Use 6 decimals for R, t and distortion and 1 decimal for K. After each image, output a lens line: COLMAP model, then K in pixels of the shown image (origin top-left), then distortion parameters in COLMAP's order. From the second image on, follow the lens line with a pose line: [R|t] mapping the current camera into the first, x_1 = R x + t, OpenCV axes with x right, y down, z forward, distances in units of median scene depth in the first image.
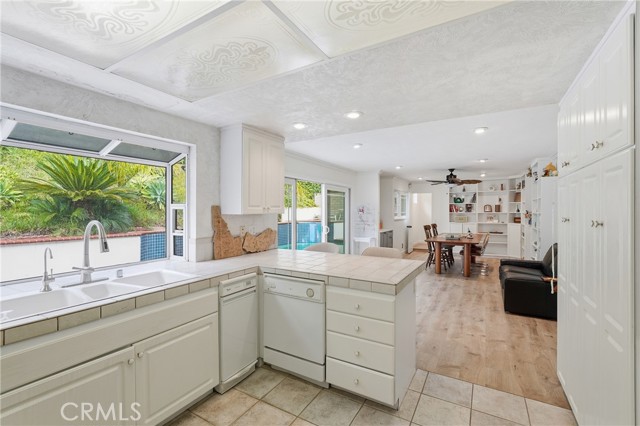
lens RADIAL K [[285.9, 0, 319.1], [0, 285.9, 212.5], [0, 0, 1]] dist [-0.000858, 0.000700]
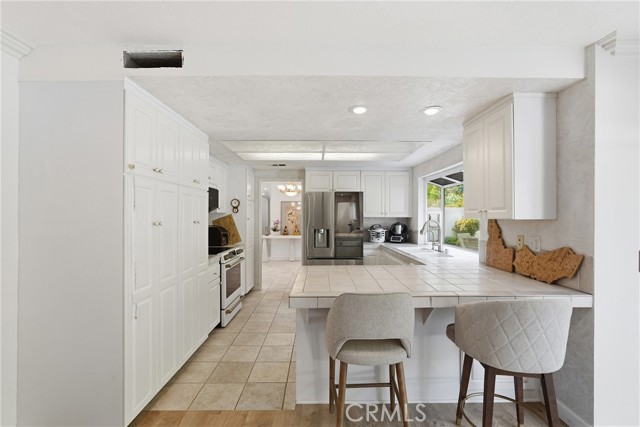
lens RADIAL K [[285.9, 0, 320.7], [0, 285.9, 215.6], [0, 0, 1]] dist [-0.000858, 0.000700]
pose [[-0.858683, -0.001499, -0.512505, 0.765696], [-0.000398, 0.999997, -0.002257, -0.002424], [0.512507, -0.001734, -0.858681, 1.903897]]
